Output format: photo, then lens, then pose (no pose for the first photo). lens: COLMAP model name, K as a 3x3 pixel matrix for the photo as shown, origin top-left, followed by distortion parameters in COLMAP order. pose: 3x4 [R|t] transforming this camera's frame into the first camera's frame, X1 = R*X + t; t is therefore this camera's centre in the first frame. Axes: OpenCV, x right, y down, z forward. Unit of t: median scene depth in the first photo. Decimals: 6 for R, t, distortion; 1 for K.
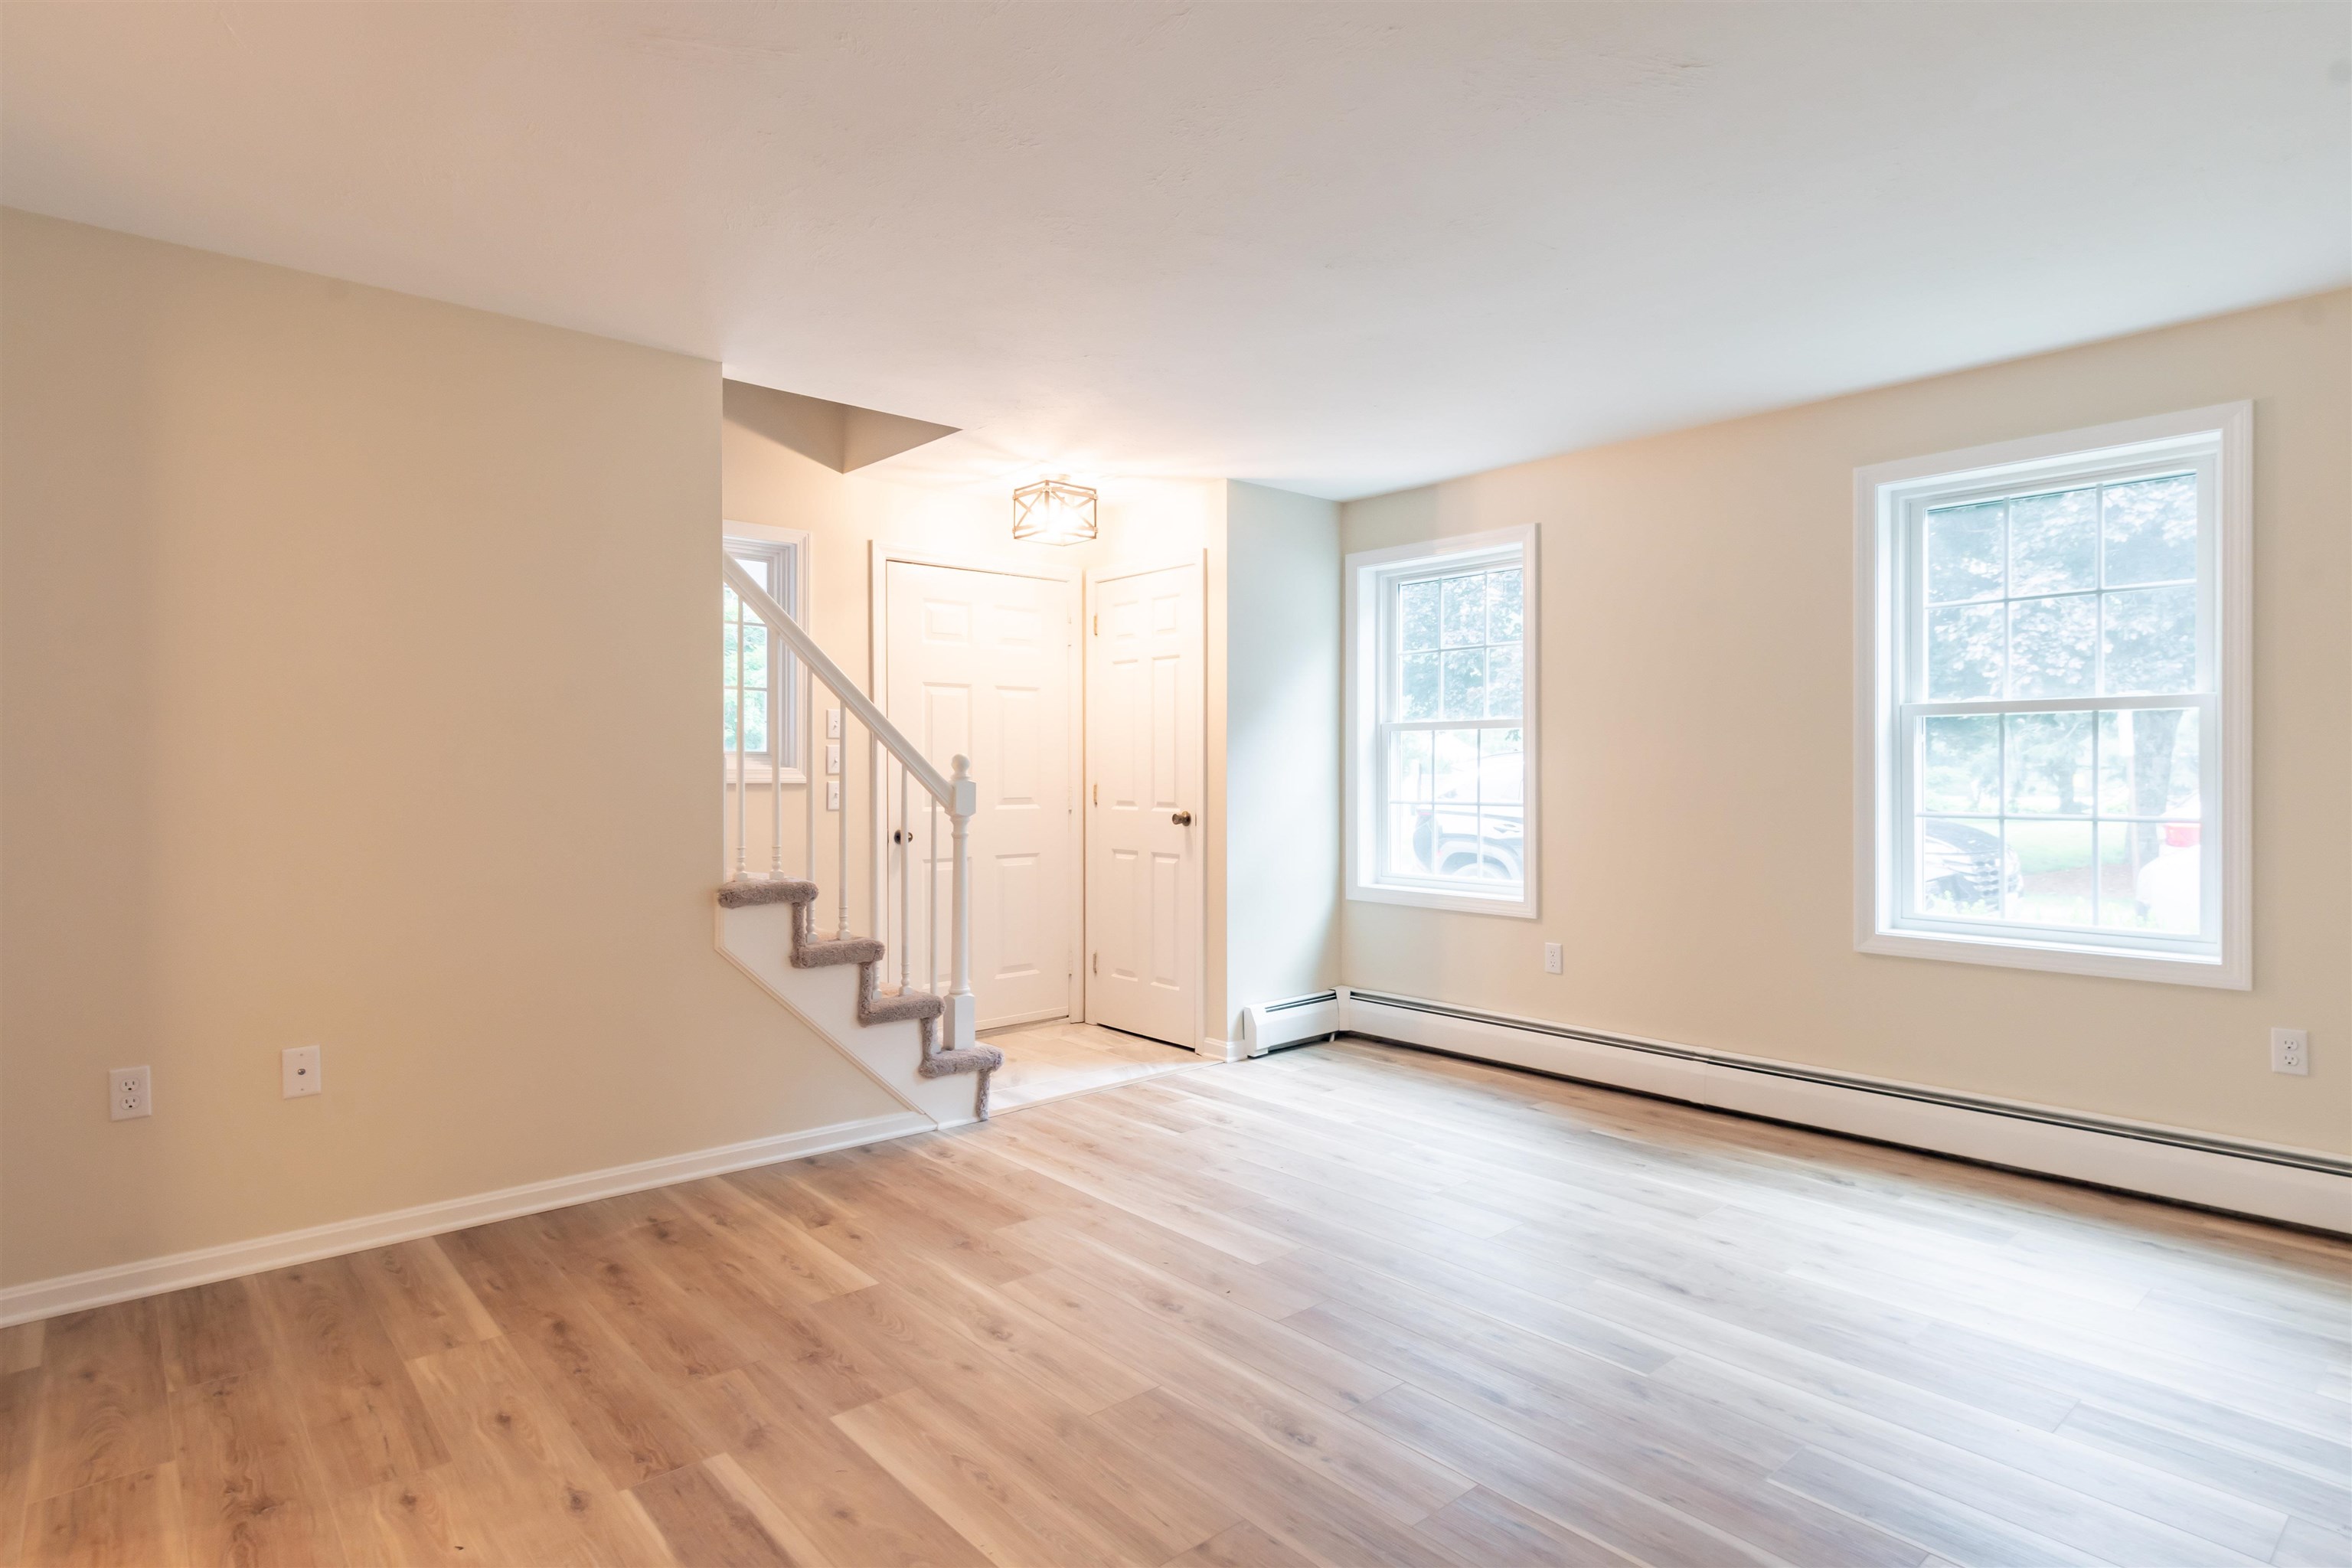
lens RADIAL K [[1260.1, 0, 1214.3], [0, 1260.1, 769.4], [0, 0, 1]] dist [0.003826, -0.005443]
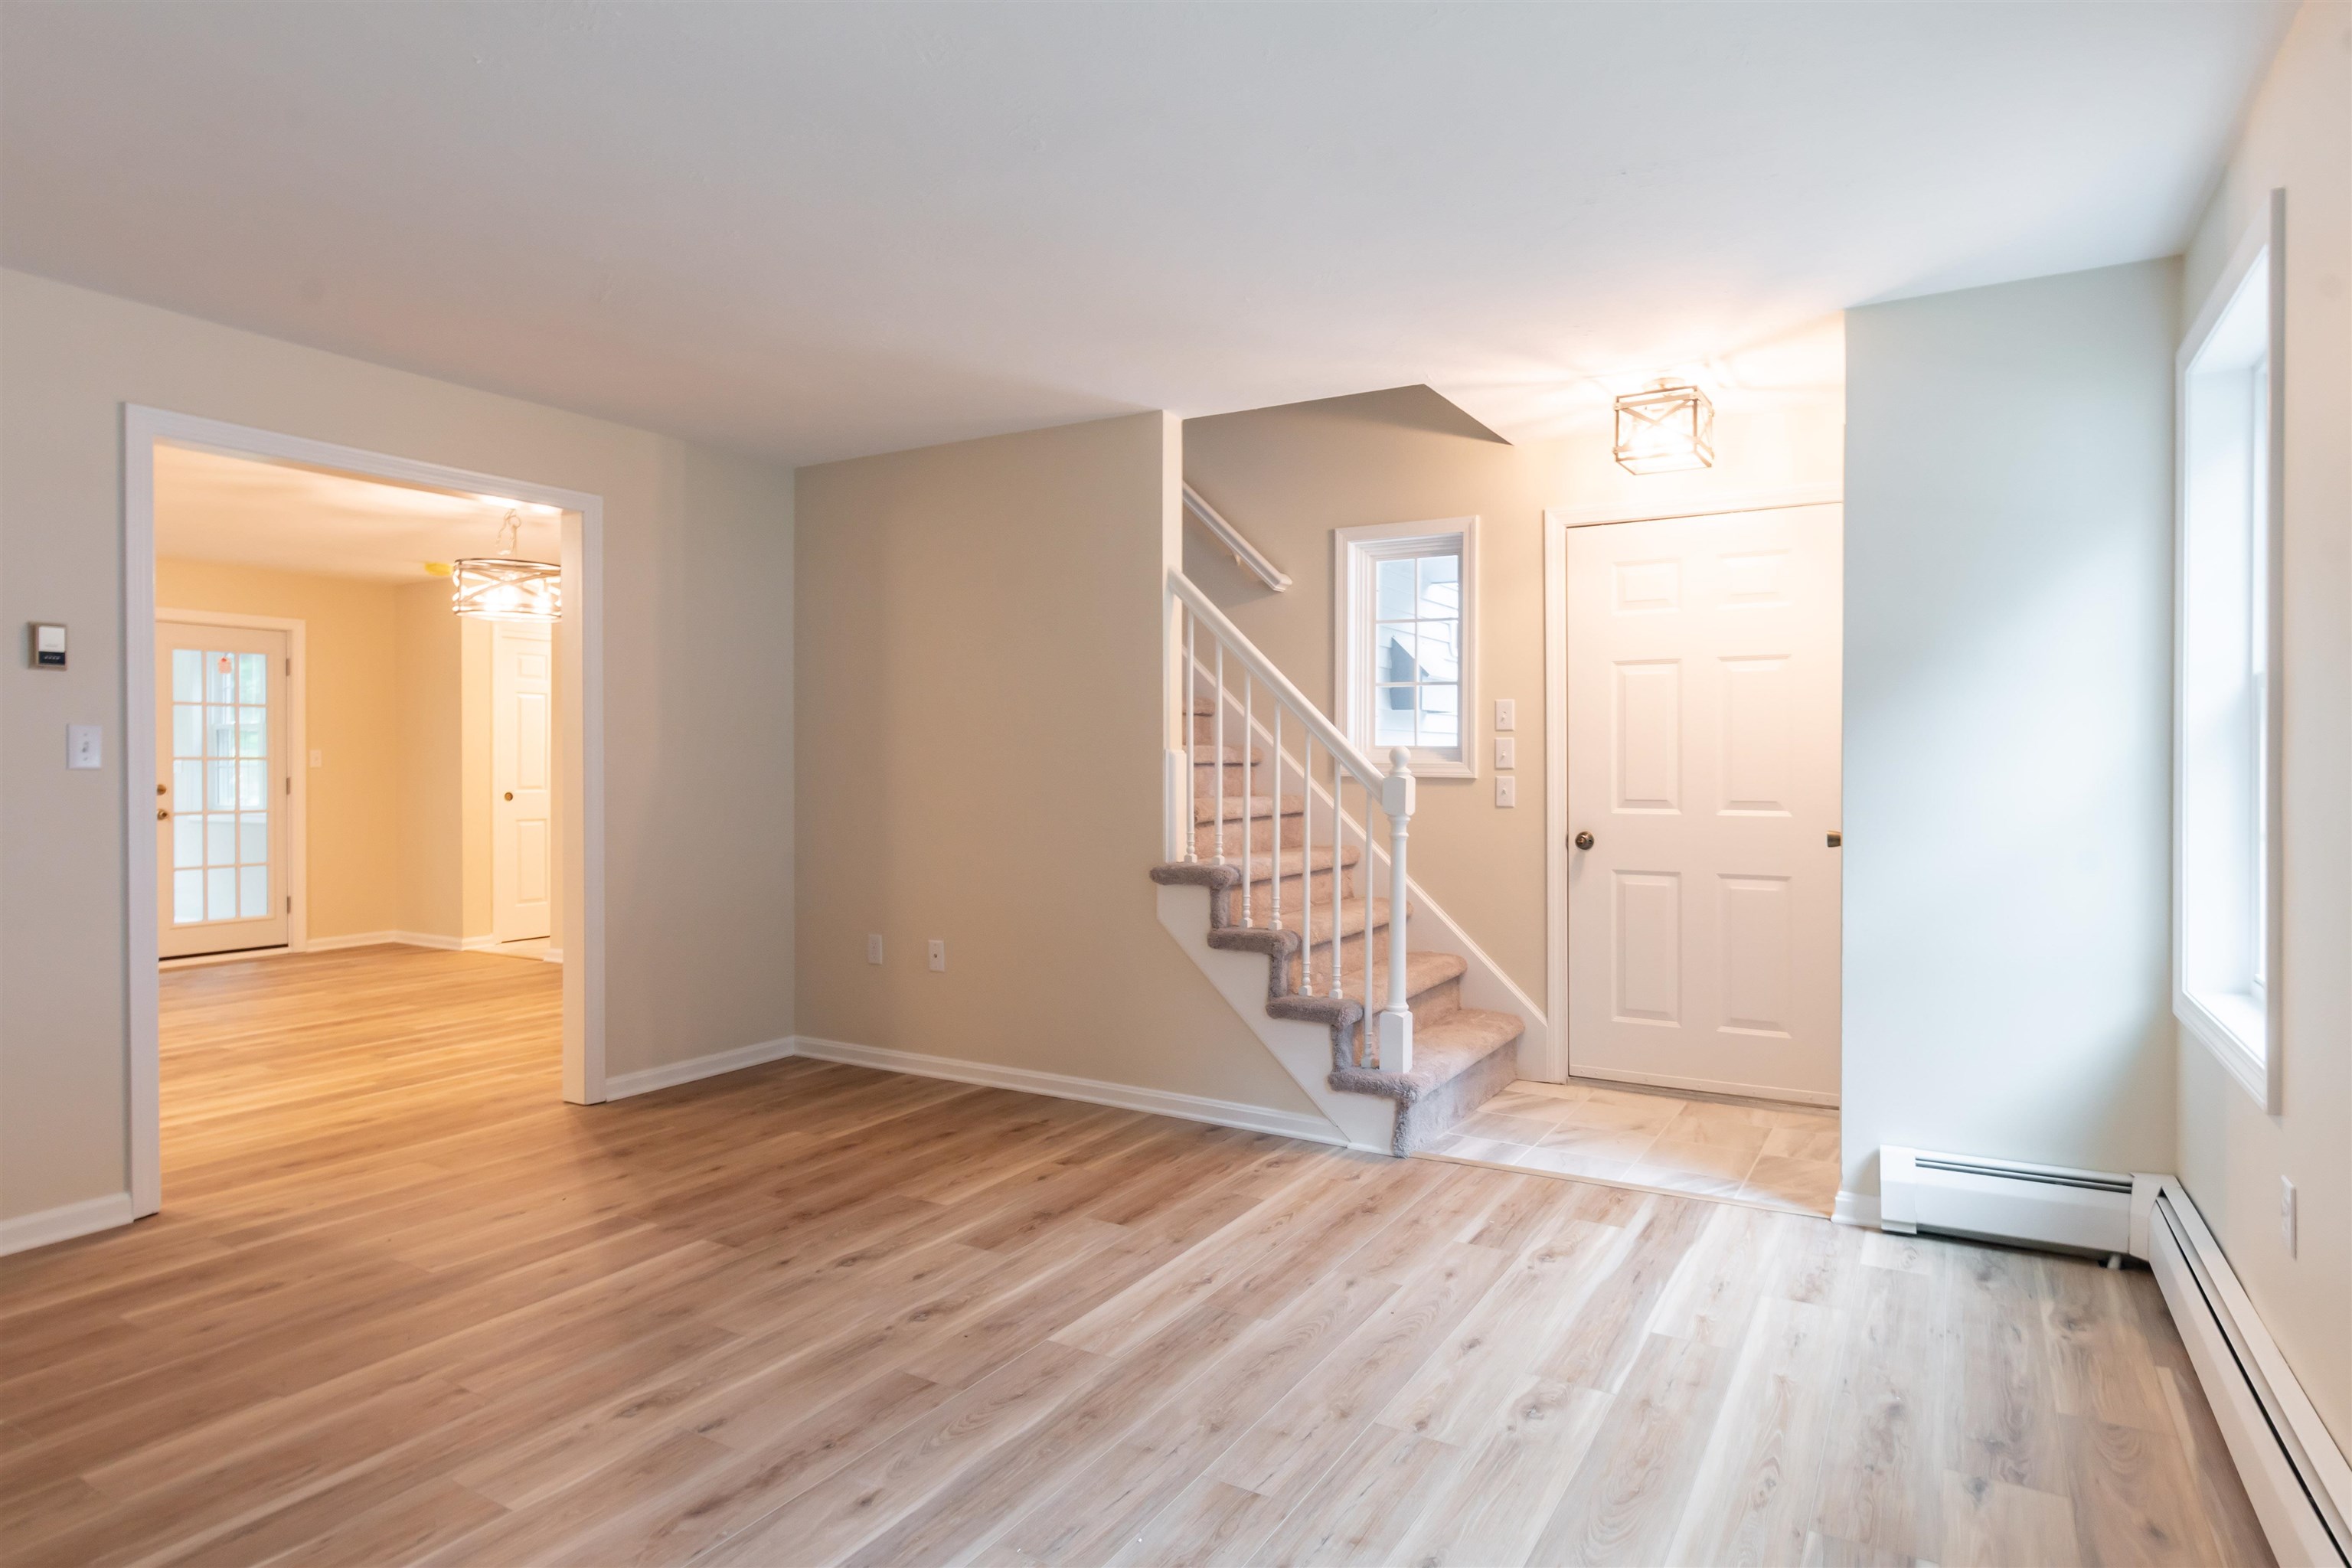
lens RADIAL K [[1260.1, 0, 1168.0], [0, 1260.1, 771.9], [0, 0, 1]] dist [0.003826, -0.005443]
pose [[0.306179, 0.010261, -0.951919, 0.690437], [-0.000422, 0.999943, 0.010643, -0.004887], [0.951974, -0.002857, 0.306166, 0.640274]]
